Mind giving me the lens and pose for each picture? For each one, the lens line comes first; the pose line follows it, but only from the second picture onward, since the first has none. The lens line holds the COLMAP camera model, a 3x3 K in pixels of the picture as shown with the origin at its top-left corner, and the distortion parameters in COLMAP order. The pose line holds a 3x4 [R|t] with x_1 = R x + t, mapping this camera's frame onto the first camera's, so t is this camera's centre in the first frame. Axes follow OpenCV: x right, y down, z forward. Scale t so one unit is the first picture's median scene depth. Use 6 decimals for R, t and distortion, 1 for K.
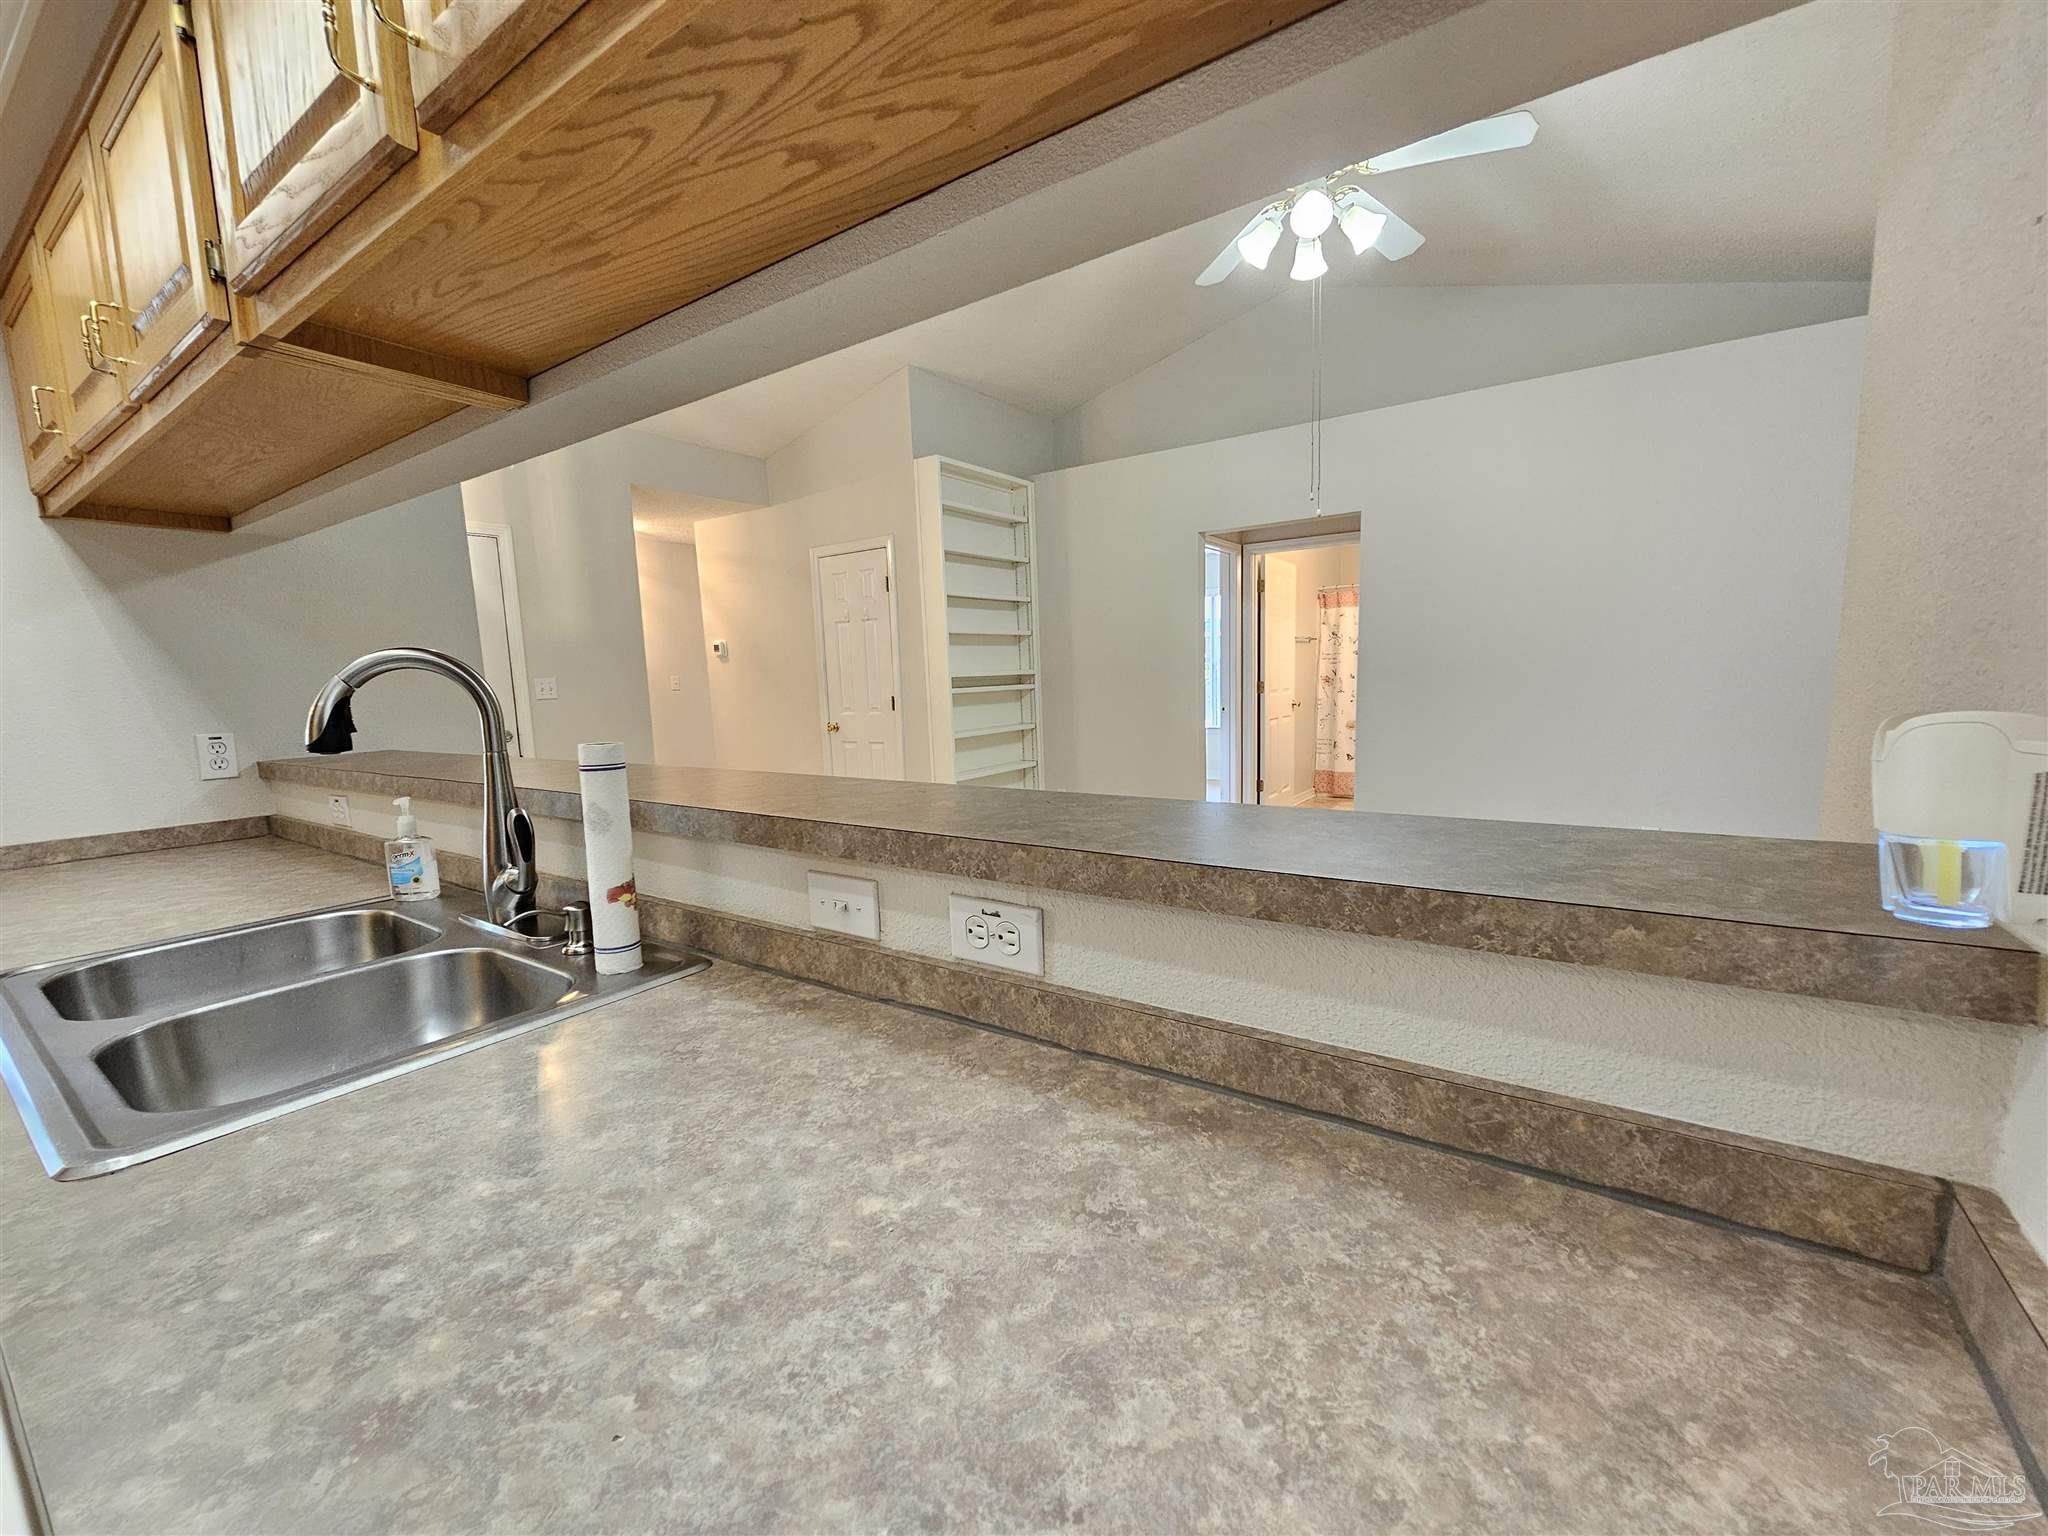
lens RADIAL K [[837.7, 0, 1028.1], [0, 837.7, 777.5], [0, 0, 1]] dist [-0.002475, -0.000209]
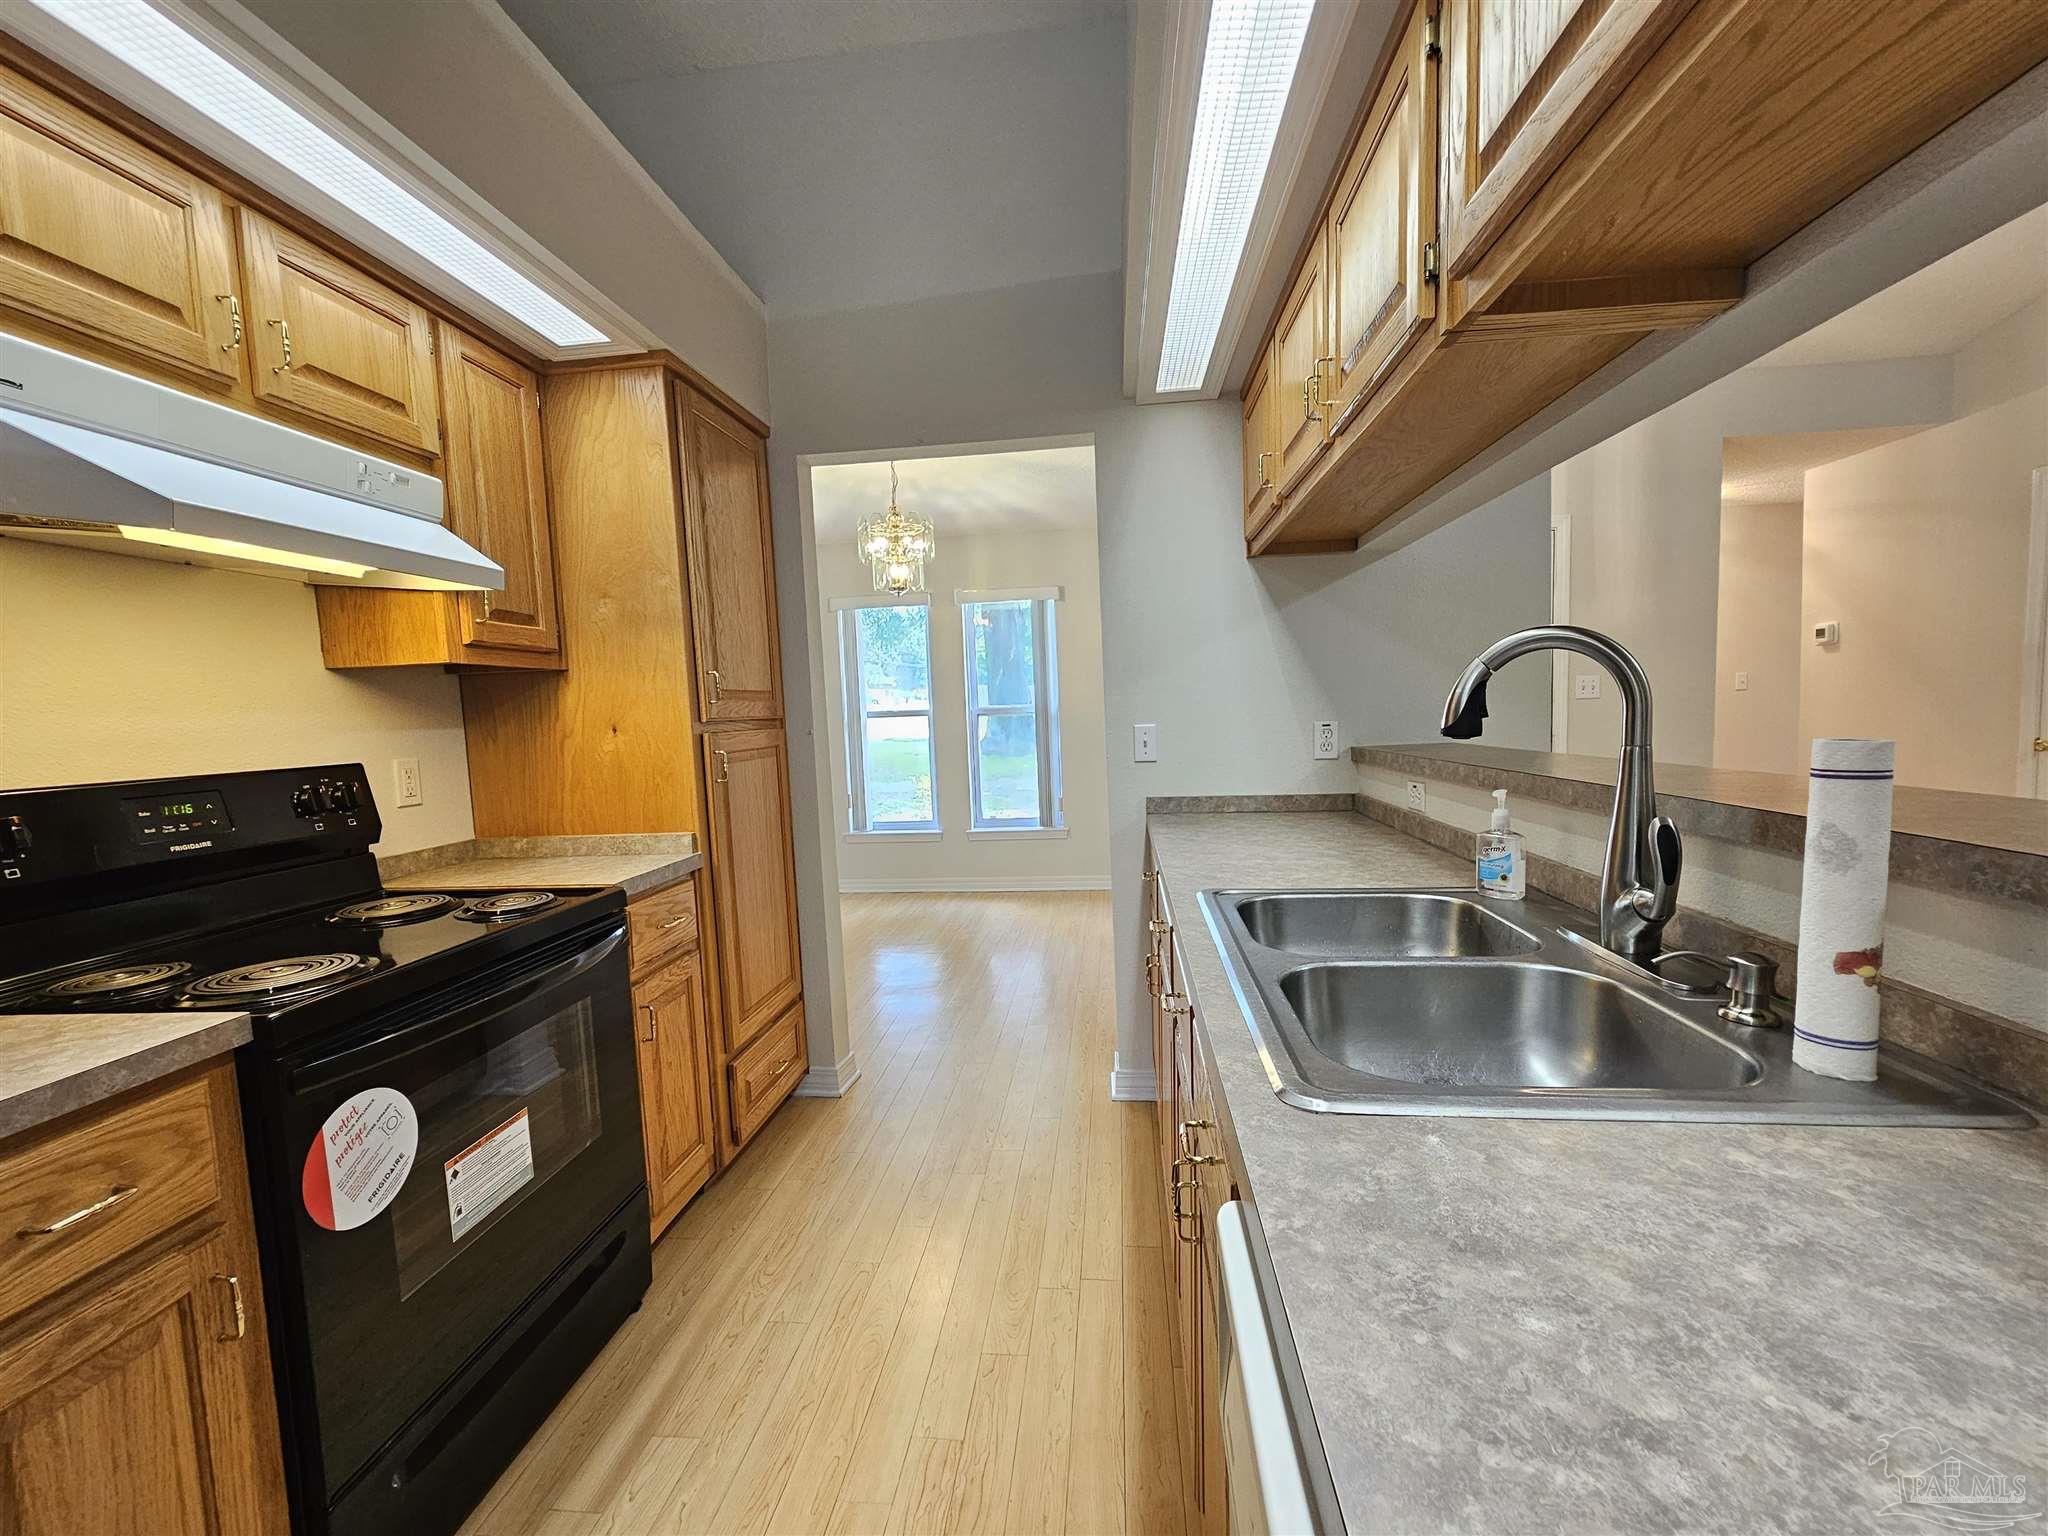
lens RADIAL K [[841.6, 0, 1024.9], [0, 841.6, 776.4], [0, 0, 1]] dist [0.002162, 0.000986]
pose [[0.475849, 0.084128, -0.875494, -0.201016], [-0.089463, 0.994882, 0.046975, 0.015067], [0.874965, 0.055972, 0.480940, 0.071453]]
